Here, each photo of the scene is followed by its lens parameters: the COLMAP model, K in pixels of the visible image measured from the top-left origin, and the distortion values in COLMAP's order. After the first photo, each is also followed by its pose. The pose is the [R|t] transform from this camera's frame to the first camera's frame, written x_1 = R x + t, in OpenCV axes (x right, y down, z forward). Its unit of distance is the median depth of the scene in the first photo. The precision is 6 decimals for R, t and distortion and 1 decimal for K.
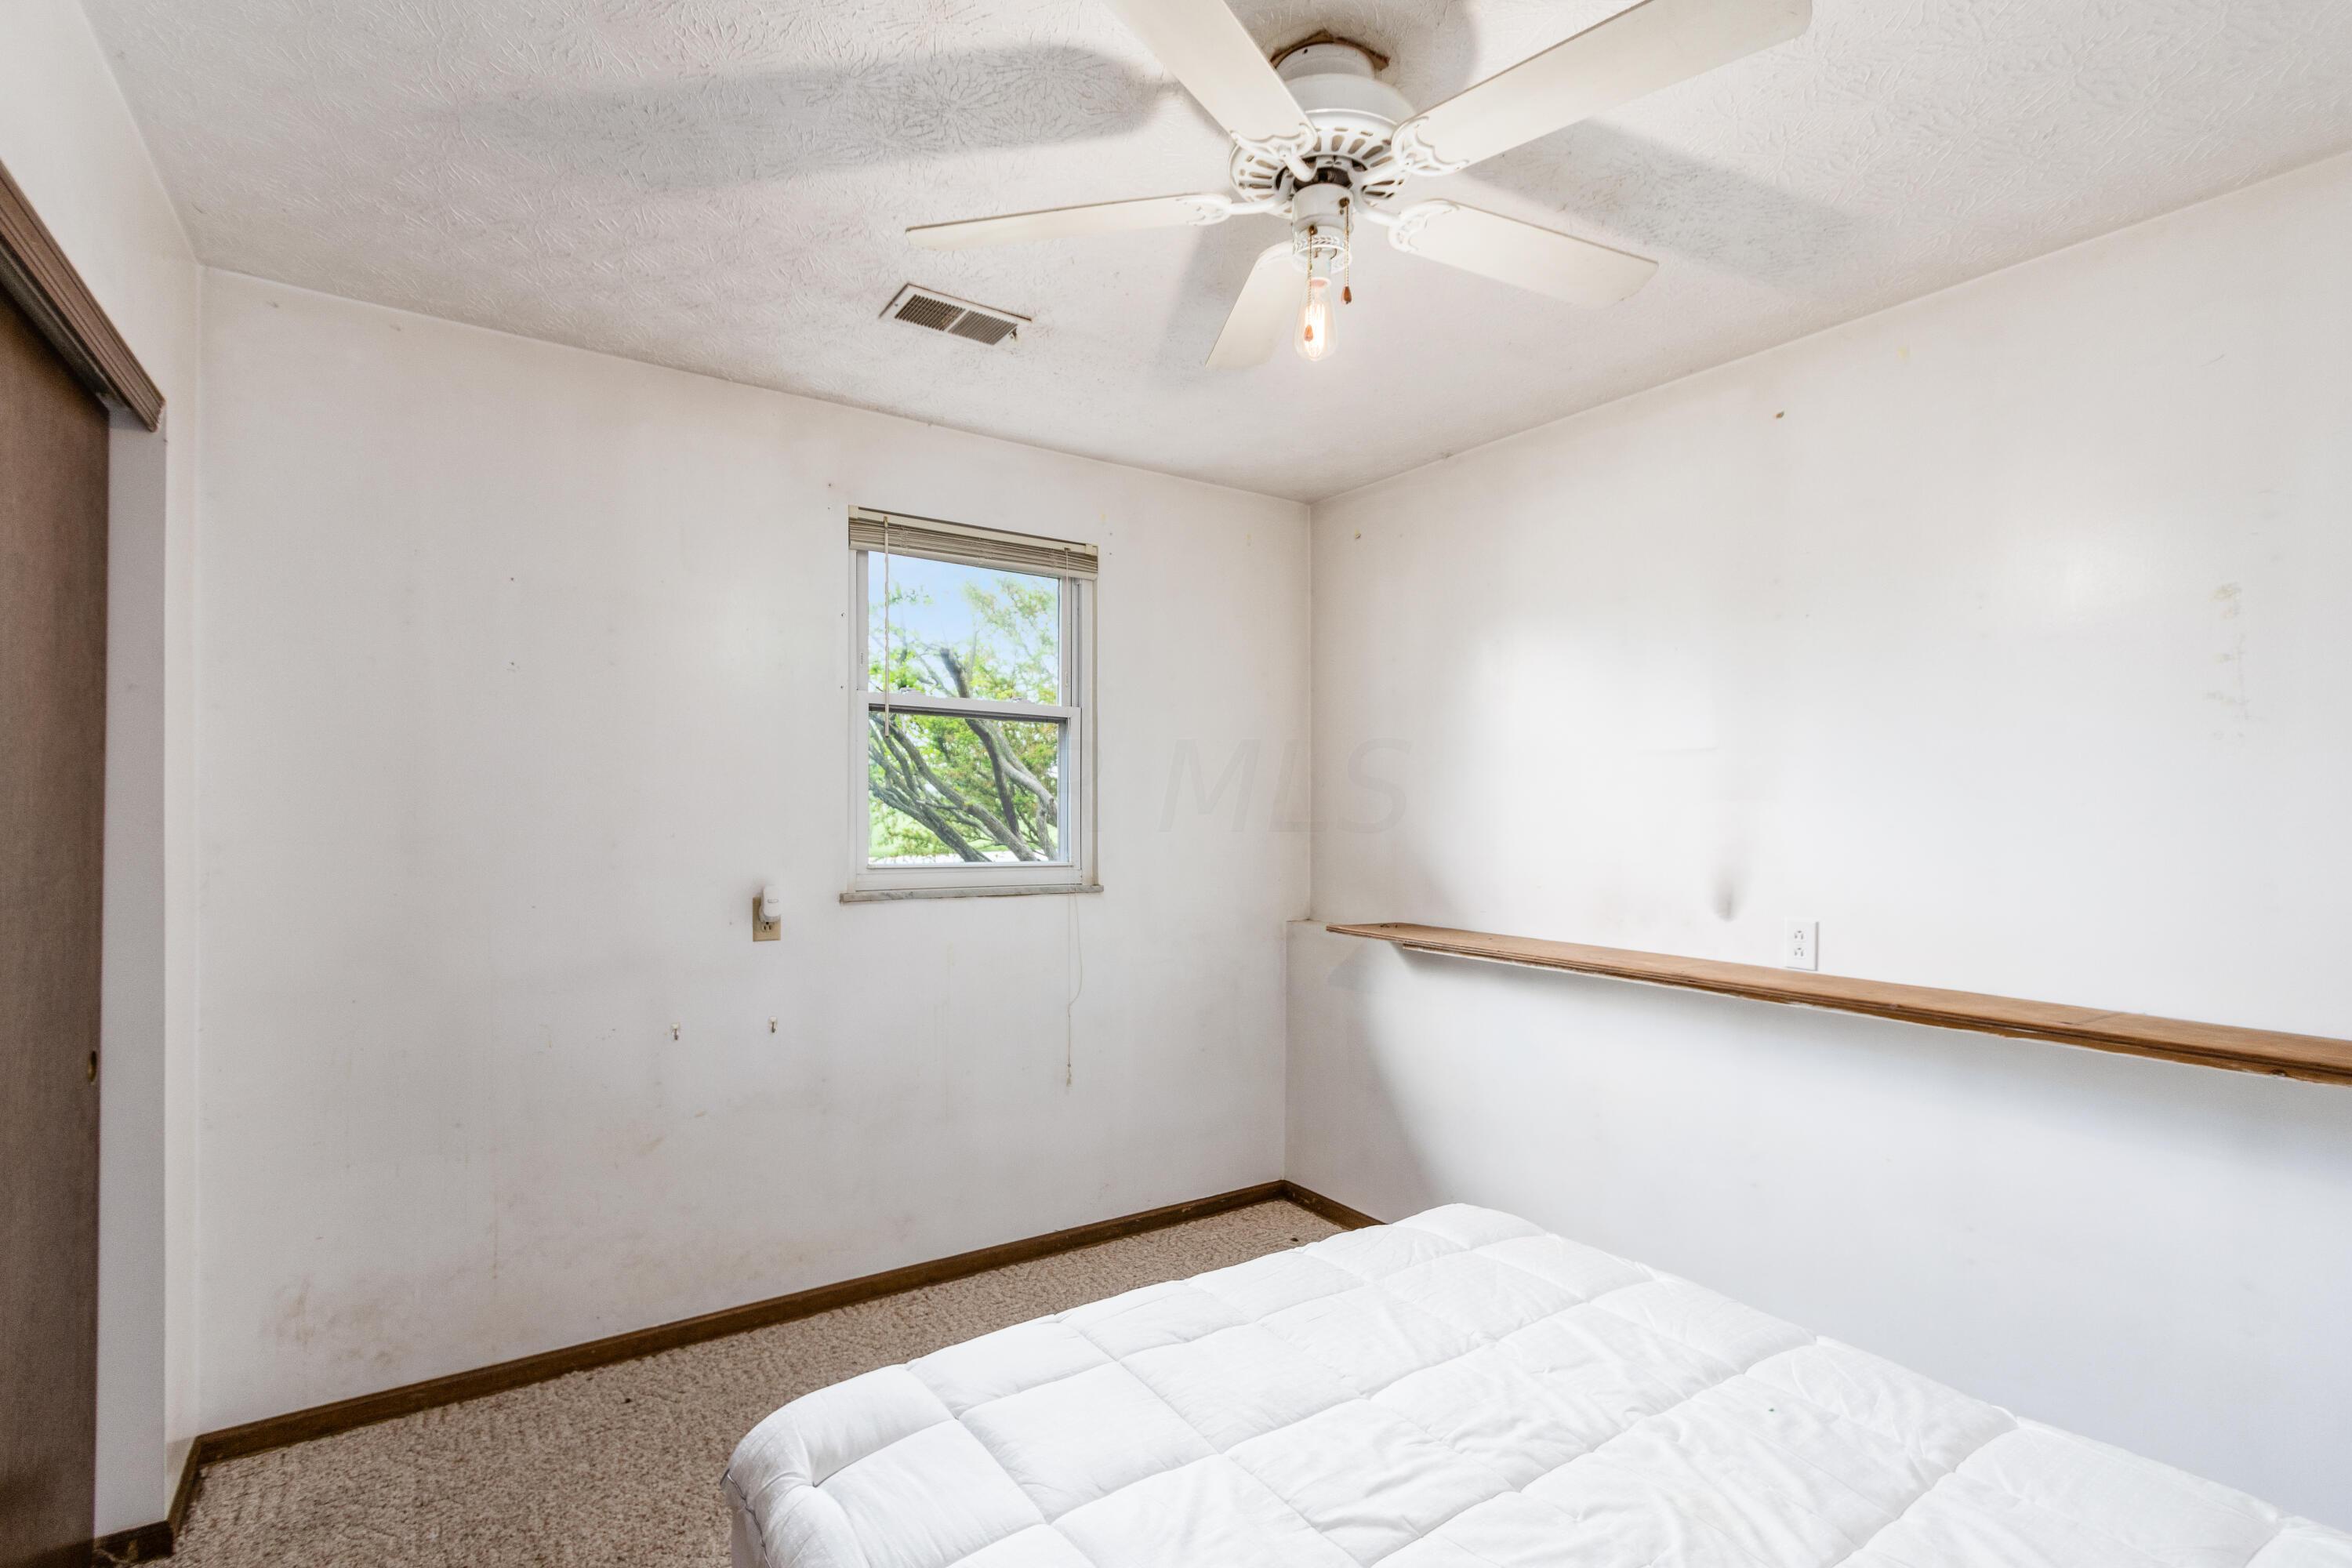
lens RADIAL K [[1108.4, 0, 1179.2], [0, 1108.4, 769.5], [0, 0, 1]] dist [0.002624, -0.000494]
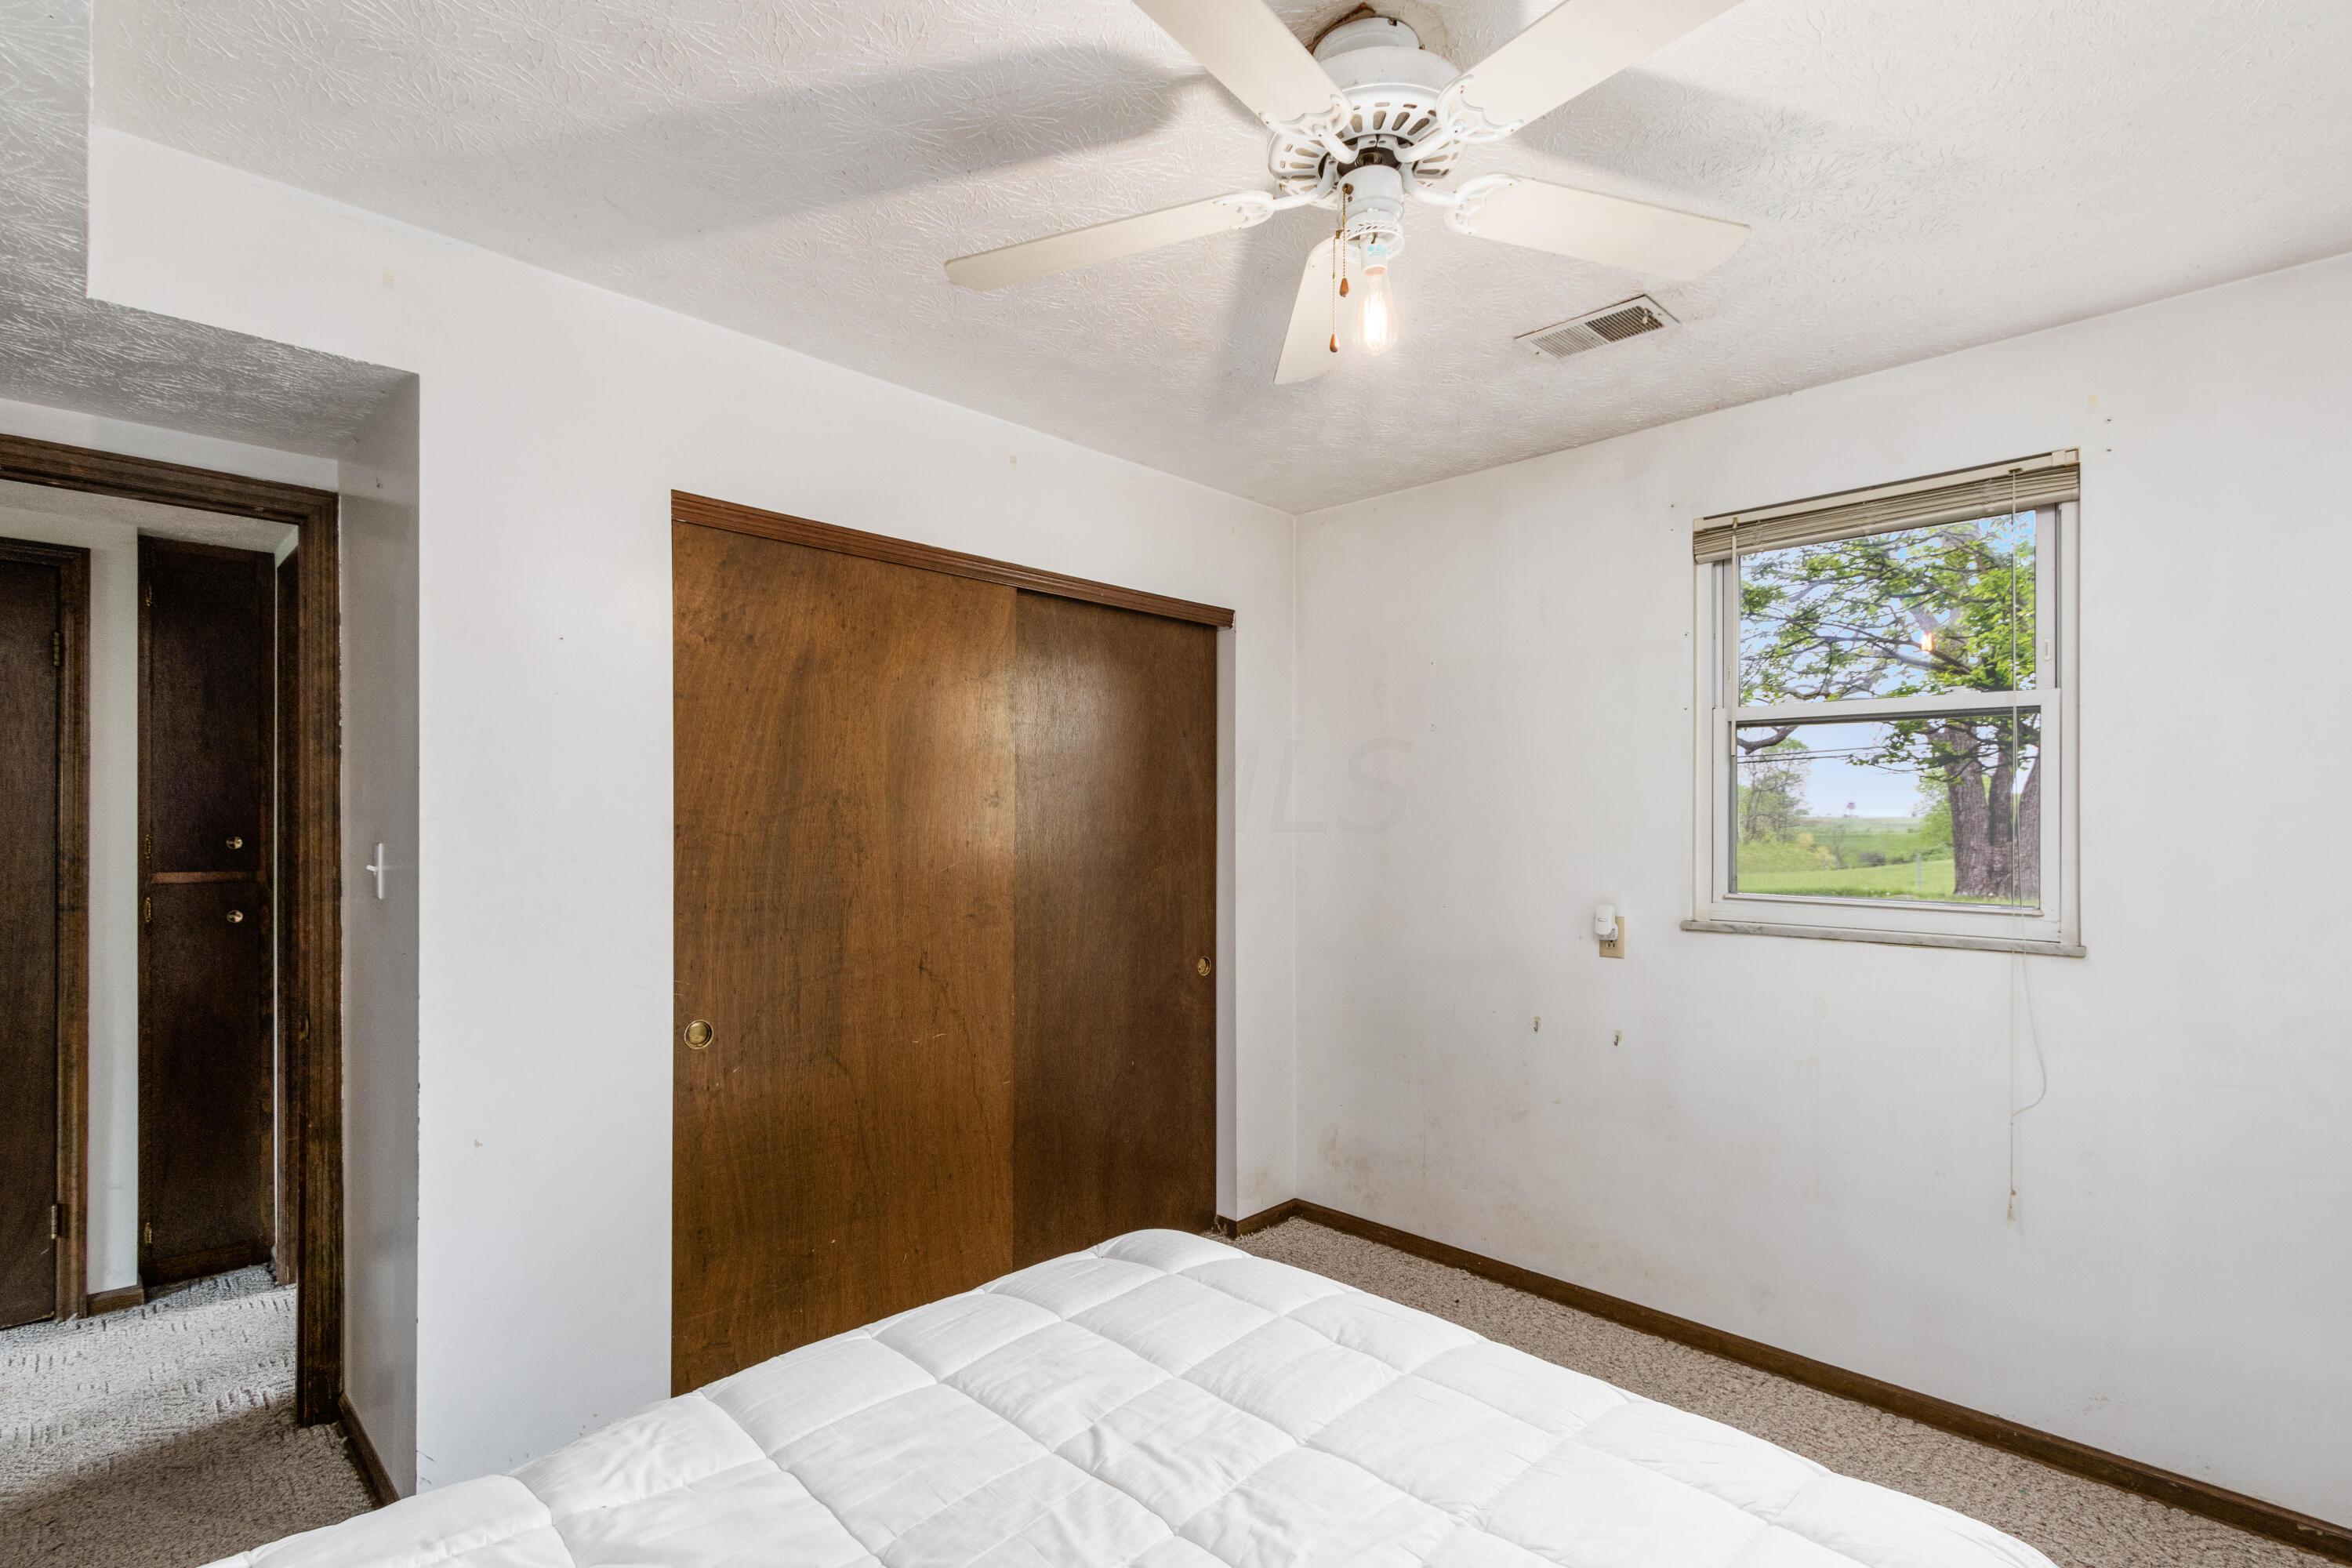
lens RADIAL K [[1139.8, 0, 1176.0], [0, 1139.8, 784.0], [0, 0, 1]] dist [0.002424, -0.000294]
pose [[0.159838, -0.040097, -0.986329, 0.693285], [0.033951, 0.998807, -0.035103, 0.013336], [0.986559, -0.027876, 0.161008, 0.448703]]
